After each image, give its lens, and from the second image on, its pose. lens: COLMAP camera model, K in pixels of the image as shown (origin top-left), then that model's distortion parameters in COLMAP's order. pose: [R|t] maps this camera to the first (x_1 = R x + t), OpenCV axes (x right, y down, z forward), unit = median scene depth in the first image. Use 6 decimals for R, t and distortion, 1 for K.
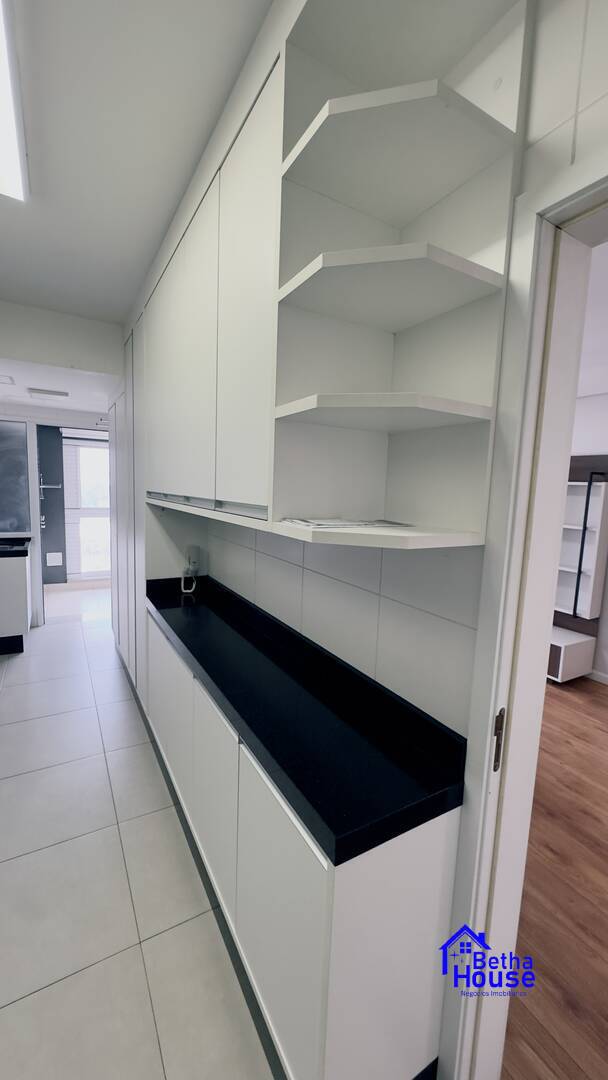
lens RADIAL K [[427.0, 0, 300.7], [0, 427.0, 538.8], [0, 0, 1]] dist [-0.002644, 0.000172]
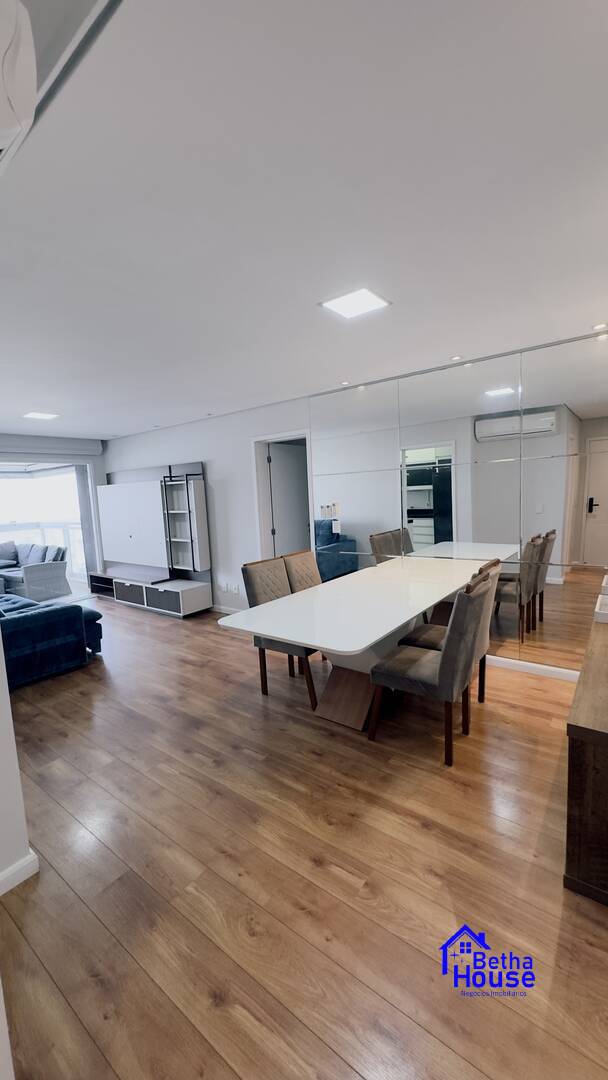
lens RADIAL K [[427.0, 0, 304.4], [0, 427.0, 538.6], [0, 0, 1]] dist [-0.002644, 0.000172]
pose [[0.915843, -0.120037, 0.383174, 0.456602], [0.125926, 0.991991, 0.009780, 0.107005], [-0.381279, 0.039295, 0.923624, -0.547709]]
